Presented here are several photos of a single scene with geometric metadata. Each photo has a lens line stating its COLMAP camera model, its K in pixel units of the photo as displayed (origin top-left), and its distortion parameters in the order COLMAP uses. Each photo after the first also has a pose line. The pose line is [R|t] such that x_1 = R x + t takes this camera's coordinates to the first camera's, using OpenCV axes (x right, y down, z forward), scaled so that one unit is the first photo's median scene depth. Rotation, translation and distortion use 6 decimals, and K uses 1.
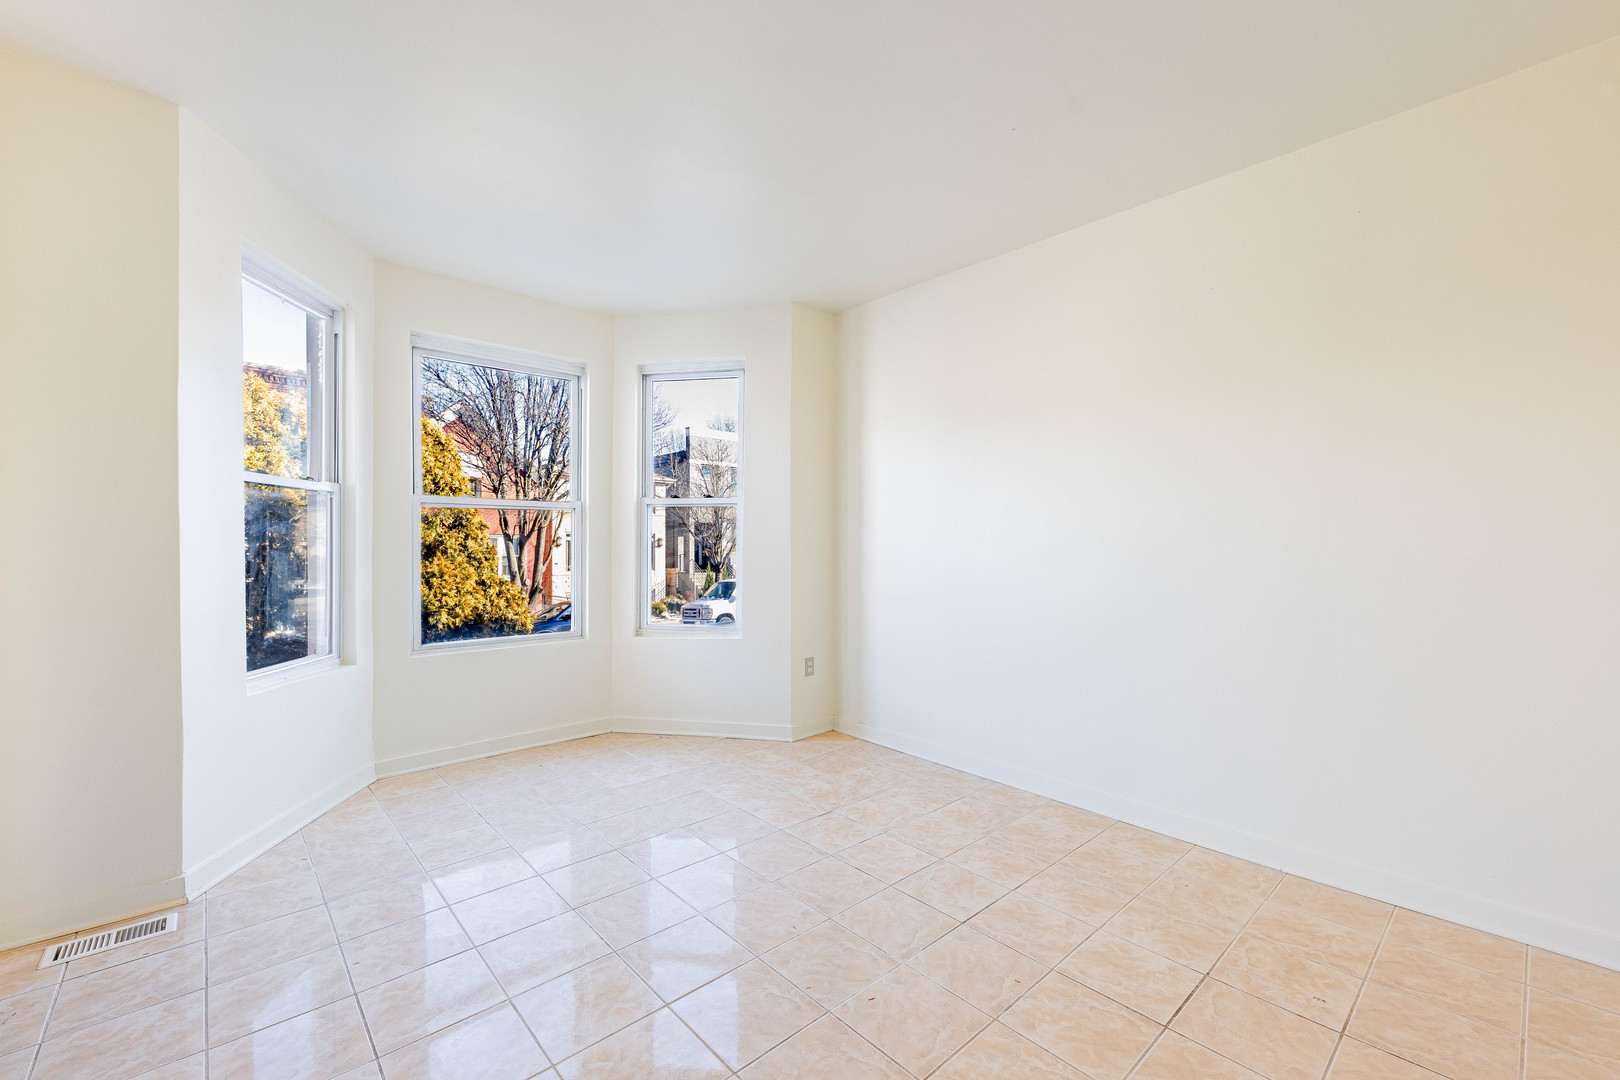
lens RADIAL K [[666.0, 0, 816.7], [0, 666.0, 546.3], [0, 0, 1]] dist [0.000985, -0.003559]
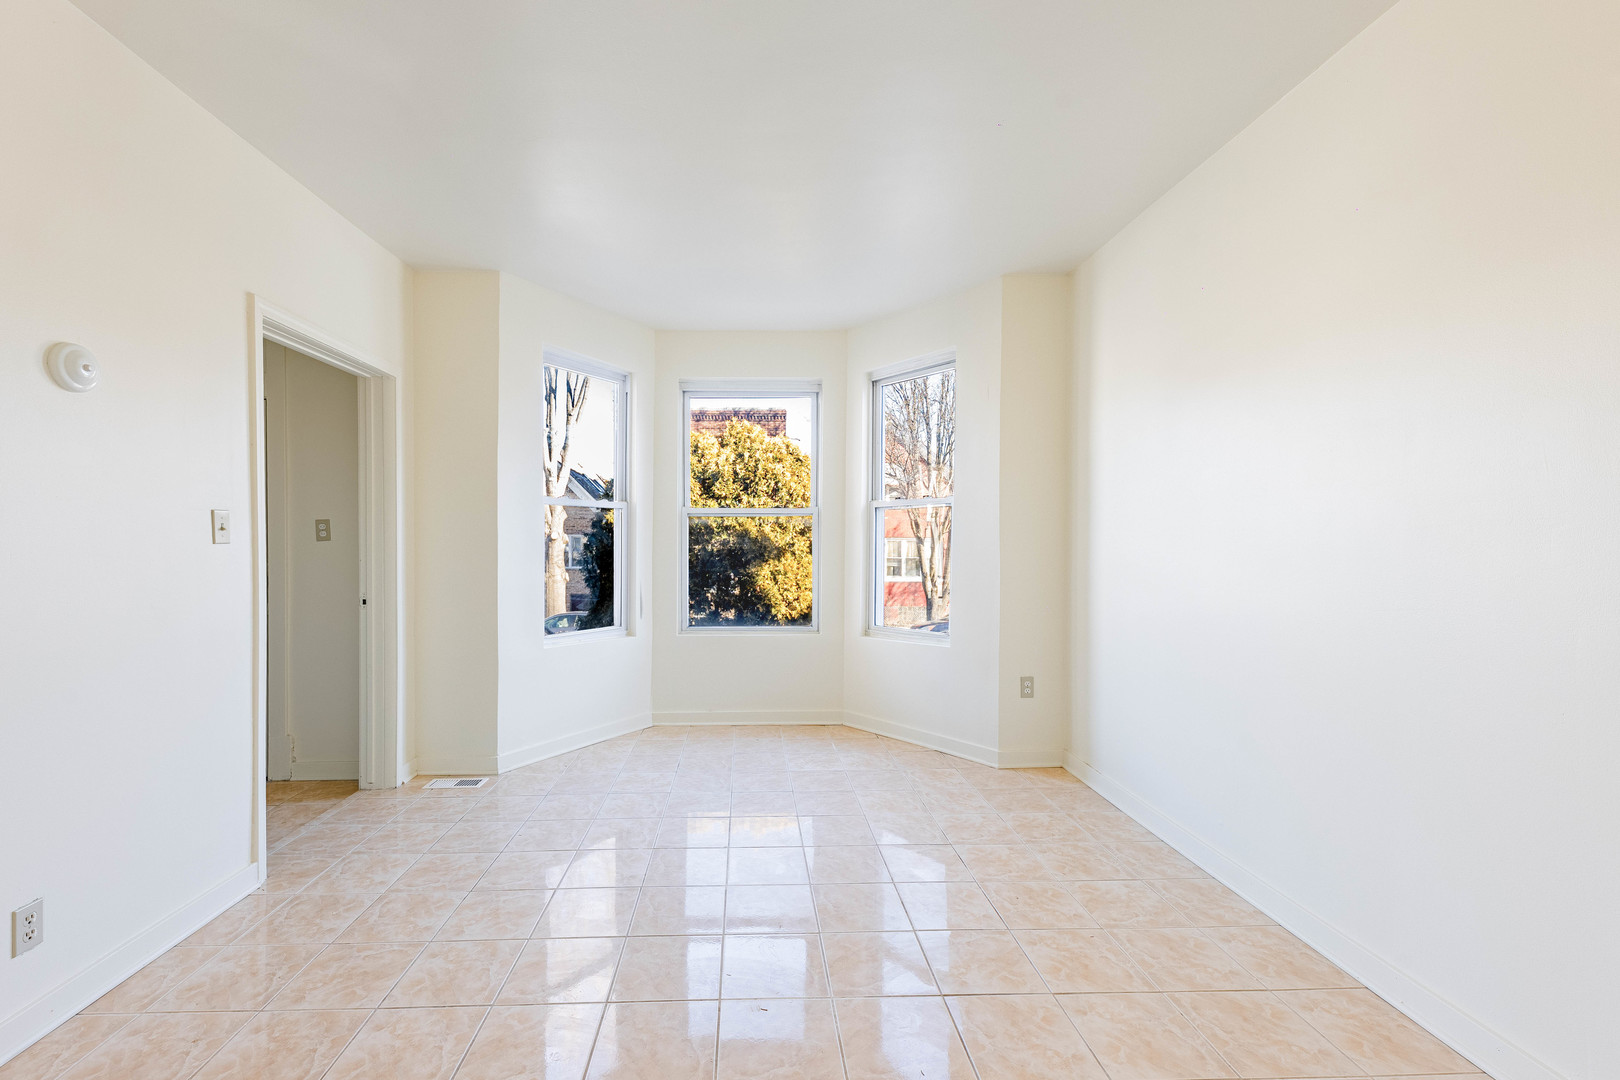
lens RADIAL K [[683.0, 0, 757.3], [0, 683.0, 538.9], [0, 0, 1]] dist [-0.000479, -0.004222]
pose [[0.752419, -0.008396, -0.658631, 0.329413], [-0.001315, 0.999898, -0.014248, 0.000787], [0.658683, 0.011587, 0.752331, 0.102526]]
